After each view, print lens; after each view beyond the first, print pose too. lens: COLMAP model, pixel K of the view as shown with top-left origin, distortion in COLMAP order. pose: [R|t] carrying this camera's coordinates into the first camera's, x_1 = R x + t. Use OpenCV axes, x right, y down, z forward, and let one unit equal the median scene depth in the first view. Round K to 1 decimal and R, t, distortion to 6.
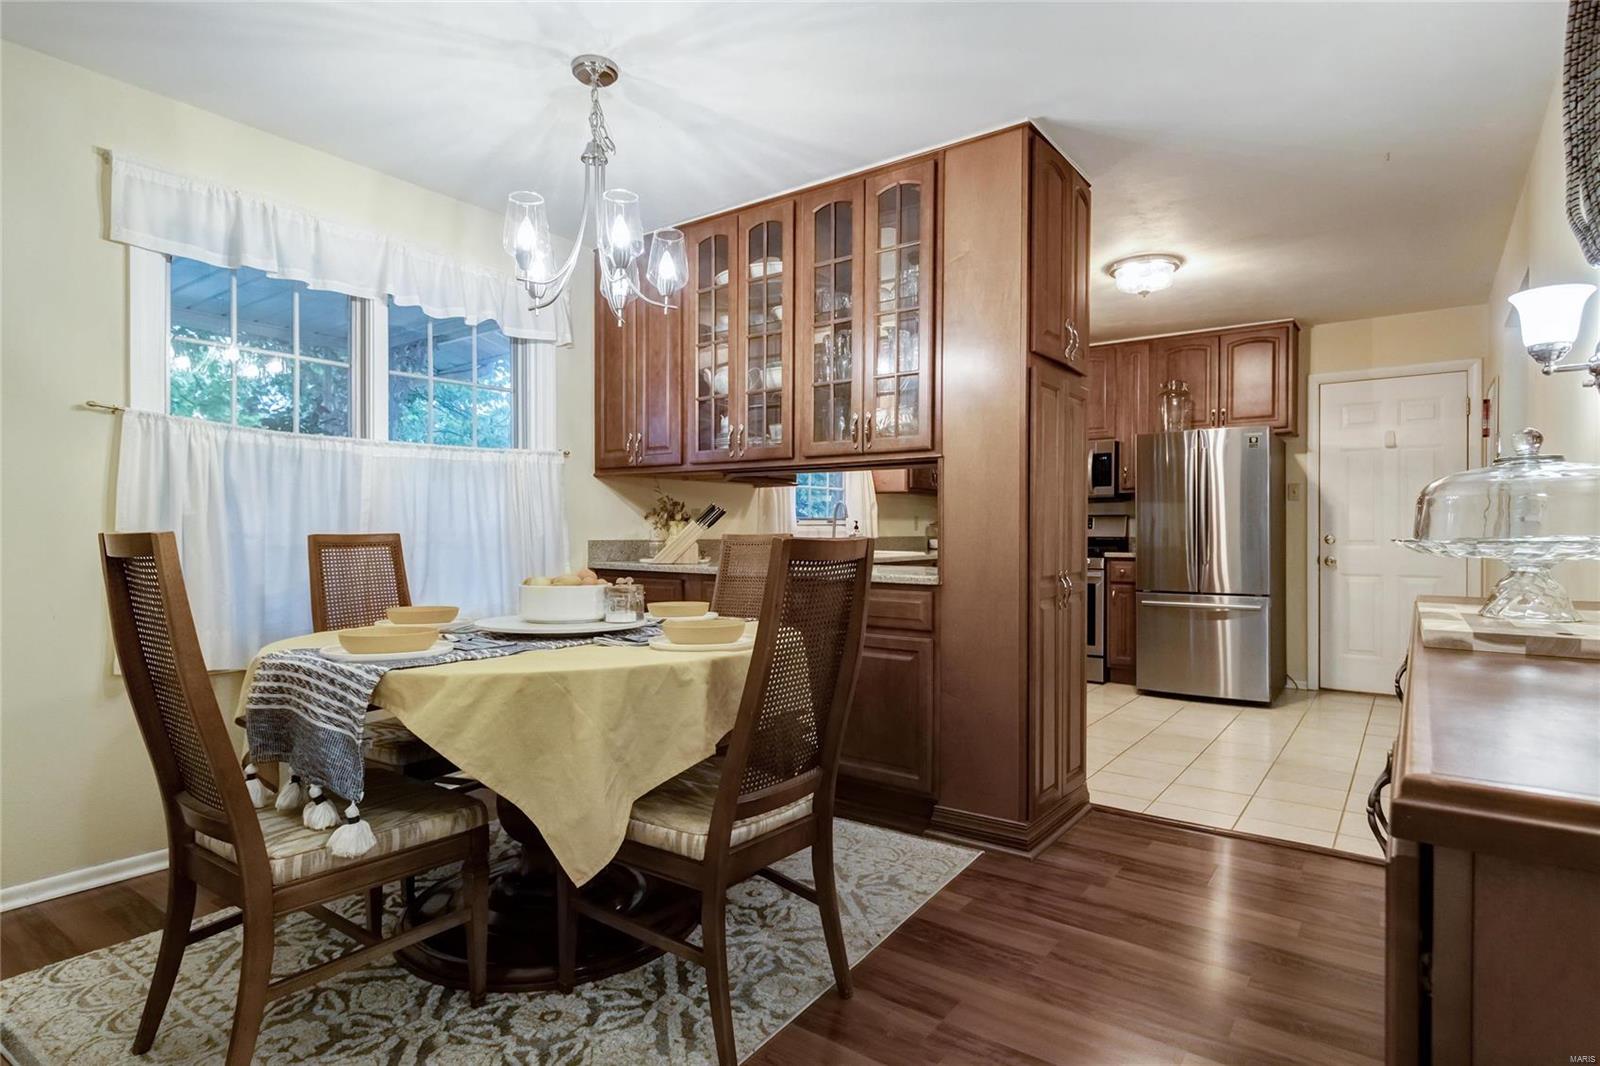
lens RADIAL K [[849.8, 0, 787.9], [0, 849.8, 532.8], [0, 0, 1]] dist [-0.000728, 0.000018]
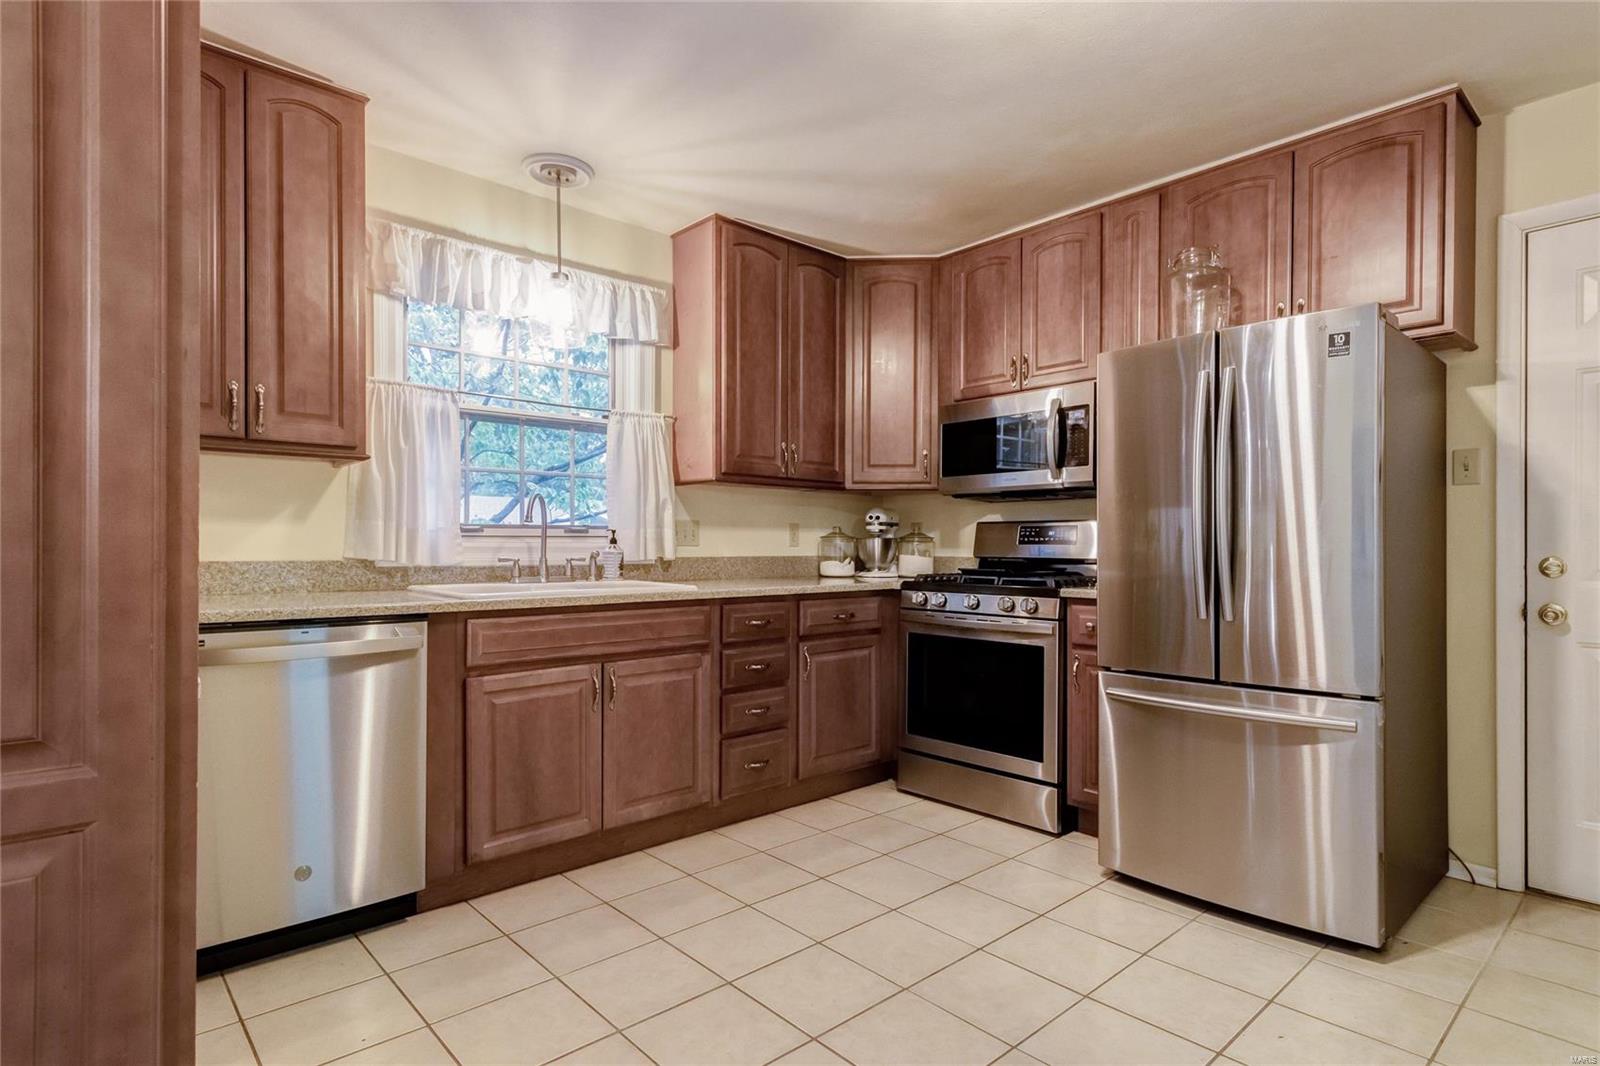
lens RADIAL K [[826.1, 0, 805.1], [0, 826.1, 547.7], [0, 0, 1]] dist [0.004829, 0.000128]
pose [[0.981301, 0.002325, -0.192466, 0.327534], [-0.002957, 0.999991, -0.002995, -0.000343], [0.192457, 0.003508, 0.981299, 0.480913]]
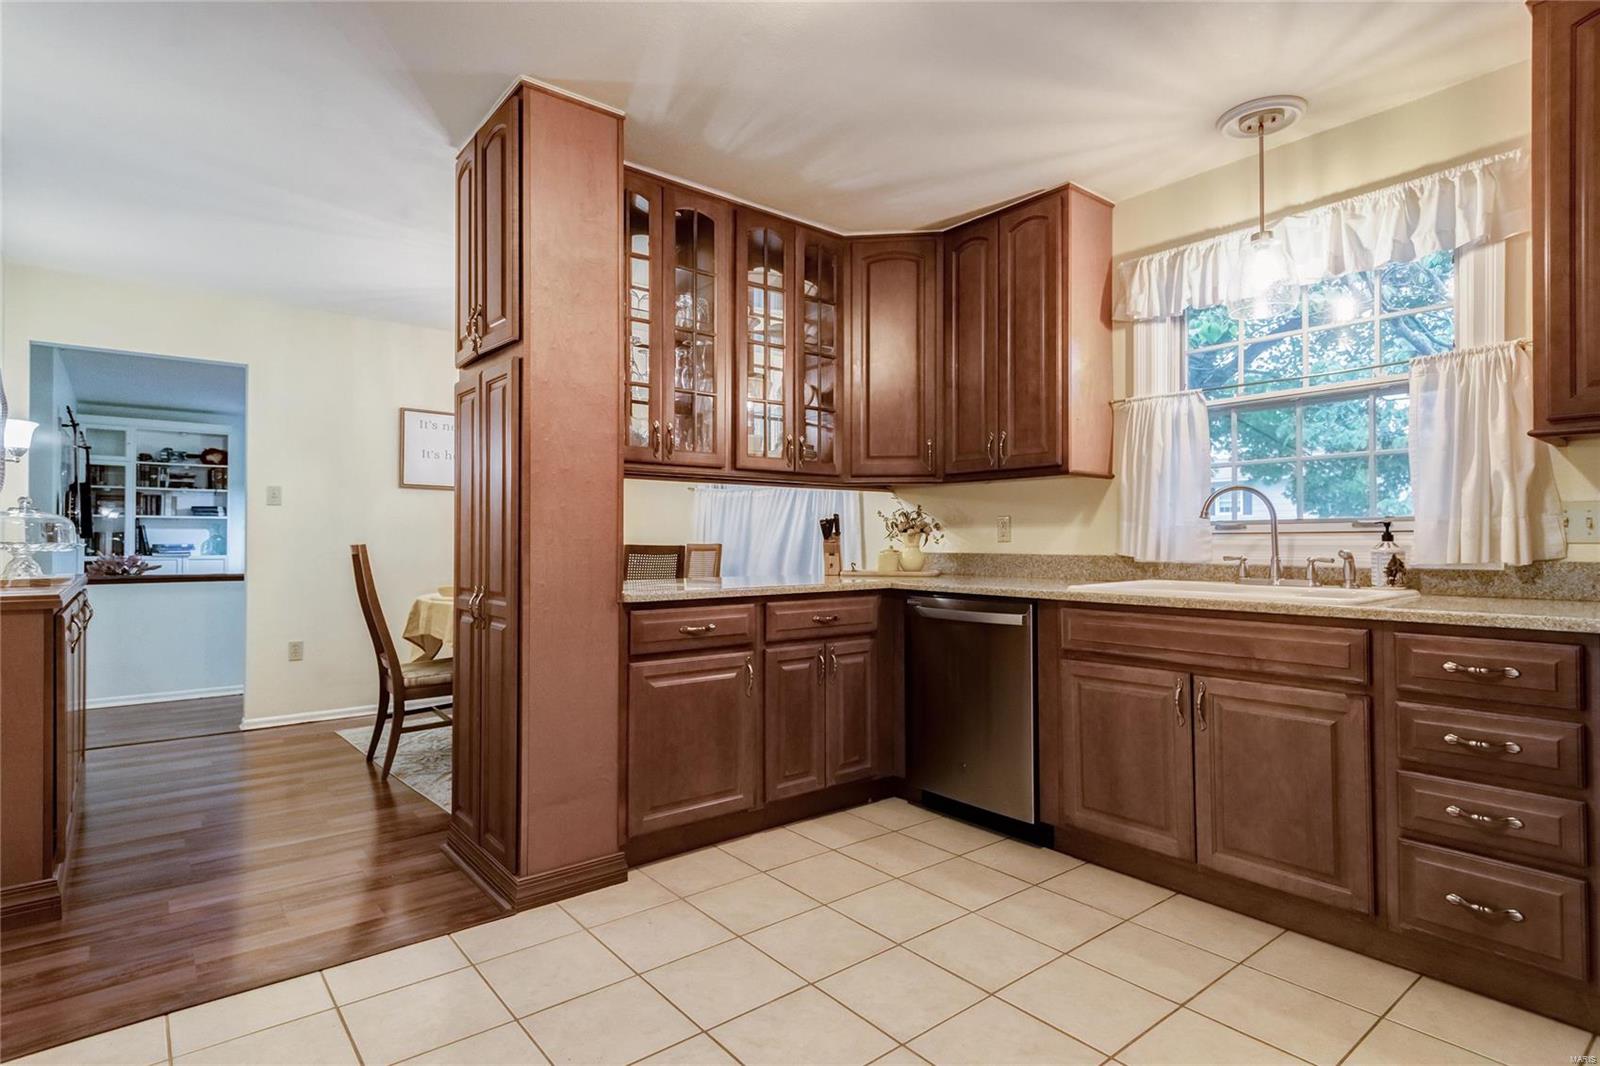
lens RADIAL K [[826.1, 0, 797.6], [0, 826.1, 530.5], [0, 0, 1]] dist [0.004829, 0.000128]
pose [[-0.263839, -0.014424, -0.964459, 0.844087], [-0.004420, 0.999896, -0.013745, -0.004473], [0.964556, 0.000636, -0.263876, 1.198786]]
